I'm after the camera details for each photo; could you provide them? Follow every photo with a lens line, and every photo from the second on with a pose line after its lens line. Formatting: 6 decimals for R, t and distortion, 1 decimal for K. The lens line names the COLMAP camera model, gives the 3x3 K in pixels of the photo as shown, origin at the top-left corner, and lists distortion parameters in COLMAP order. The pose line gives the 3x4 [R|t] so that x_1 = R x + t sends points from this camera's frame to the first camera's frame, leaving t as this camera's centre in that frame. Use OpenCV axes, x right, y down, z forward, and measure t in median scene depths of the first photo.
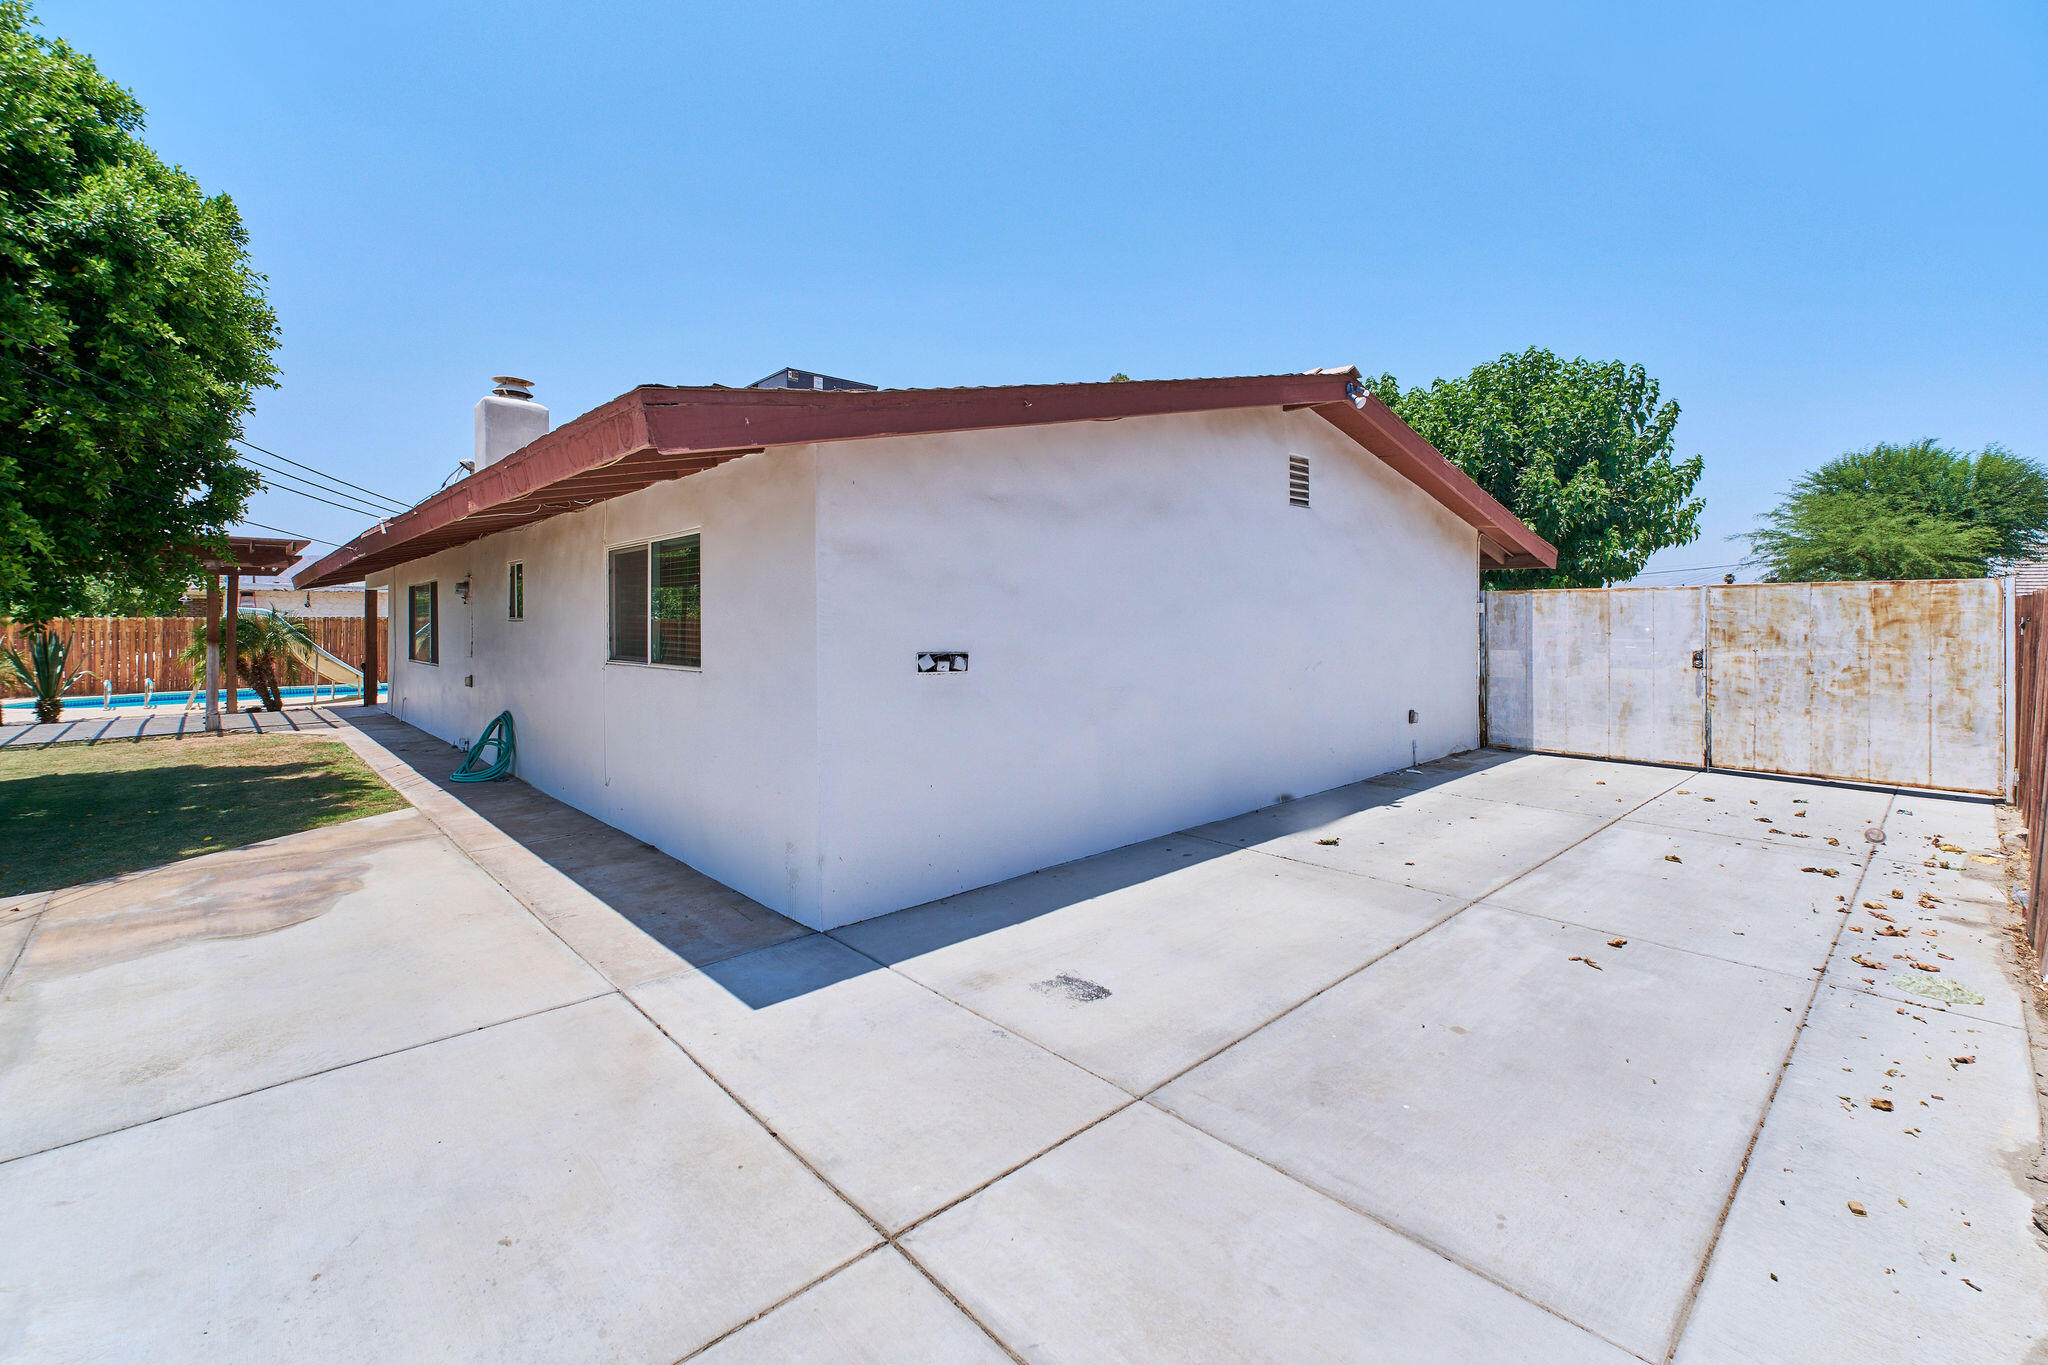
lens RADIAL K [[888.5, 0, 1019.3], [0, 888.5, 611.8], [0, 0, 1]] dist [0.015408, 0.000350]
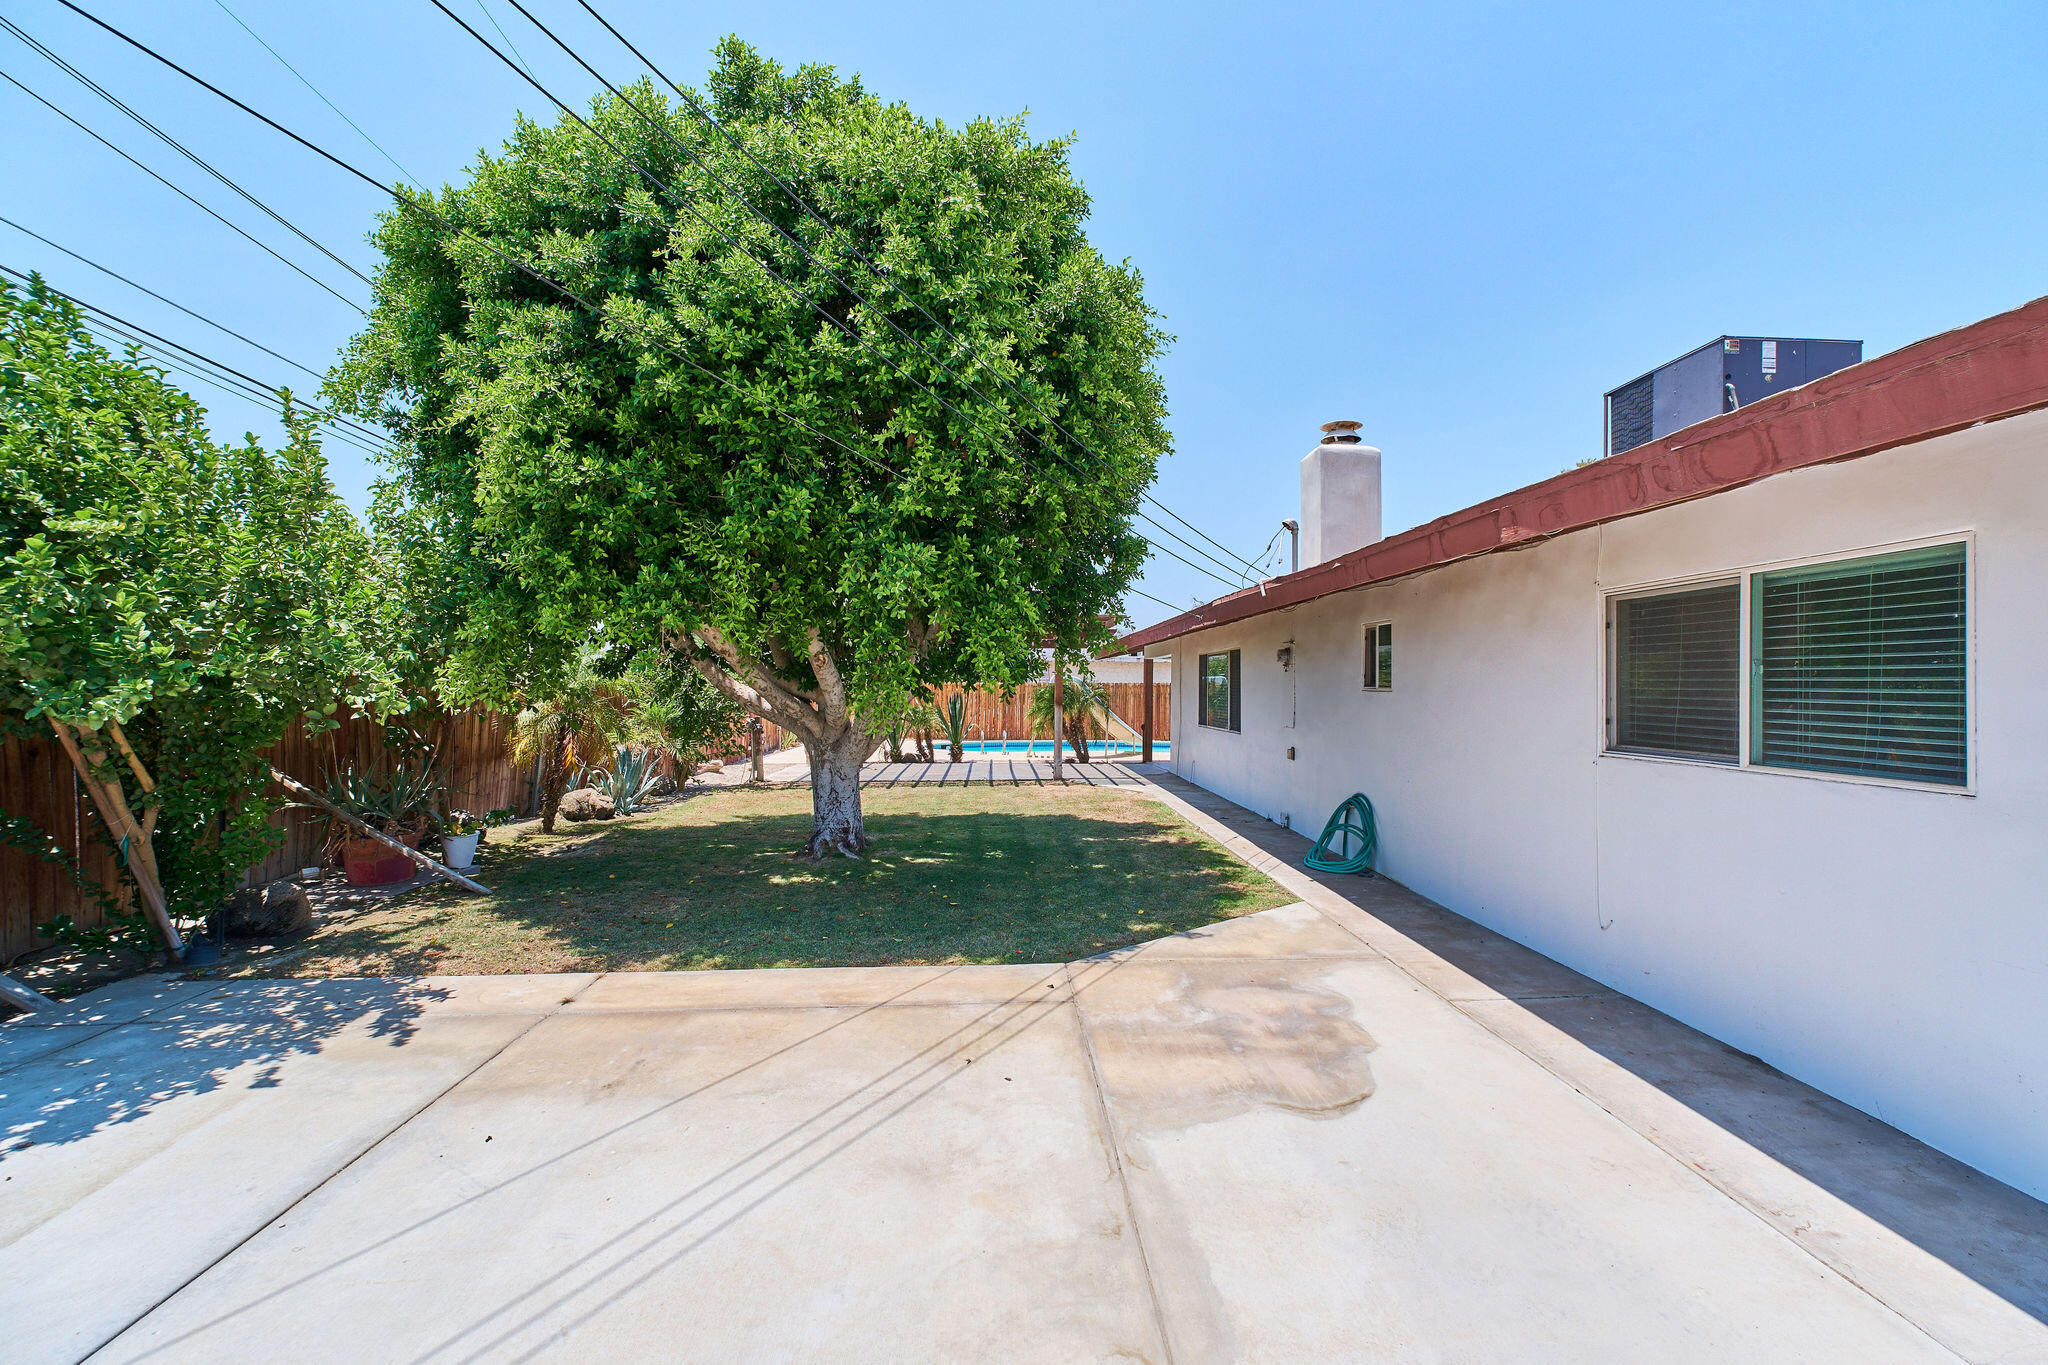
lens RADIAL K [[854.5, 0, 1047.8], [0, 854.5, 656.7], [0, 0, 1]] dist [0.012718, 0.000199]
pose [[0.783768, -0.016170, -0.620844, -0.265946], [0.001564, 0.999709, -0.024063, -0.002710], [0.621052, 0.017888, 0.783565, 0.136525]]
